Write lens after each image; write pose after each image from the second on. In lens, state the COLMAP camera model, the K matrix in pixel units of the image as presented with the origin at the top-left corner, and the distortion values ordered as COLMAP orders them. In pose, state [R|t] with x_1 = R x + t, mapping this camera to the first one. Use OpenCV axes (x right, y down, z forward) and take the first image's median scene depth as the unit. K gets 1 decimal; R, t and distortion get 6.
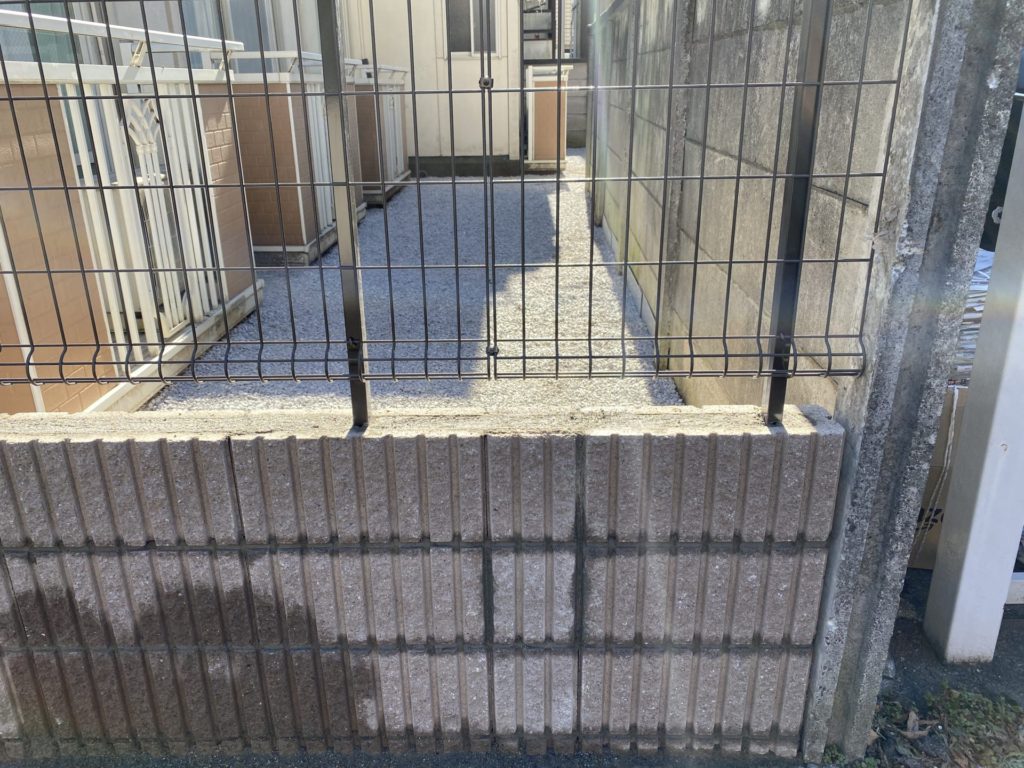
lens RADIAL K [[772.2, 0, 504.5], [0, 772.2, 376.7], [0, 0, 1]] dist [0.040866, -0.002829]
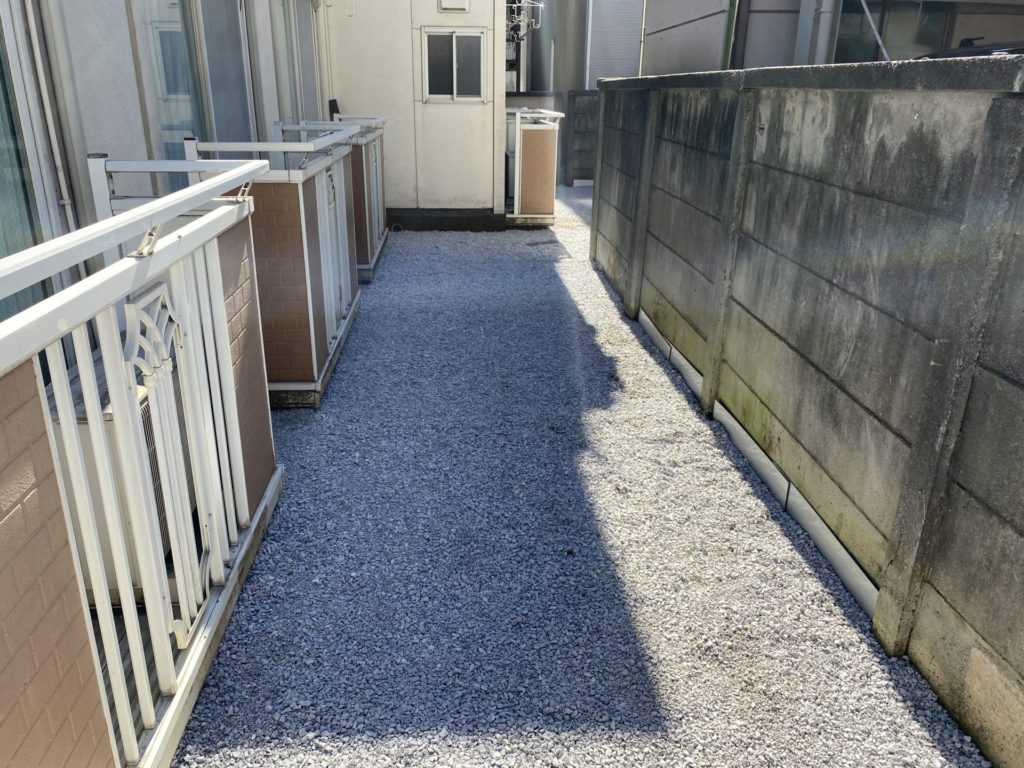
lens RADIAL K [[772.2, 0, 518.4], [0, 772.2, 390.3], [0, 0, 1]] dist [0.040866, -0.002829]
pose [[0.994125, -0.005981, 0.108069, -0.070434], [0.005668, 0.999979, 0.003207, -0.082480], [-0.108086, -0.002576, 0.994138, 0.102400]]
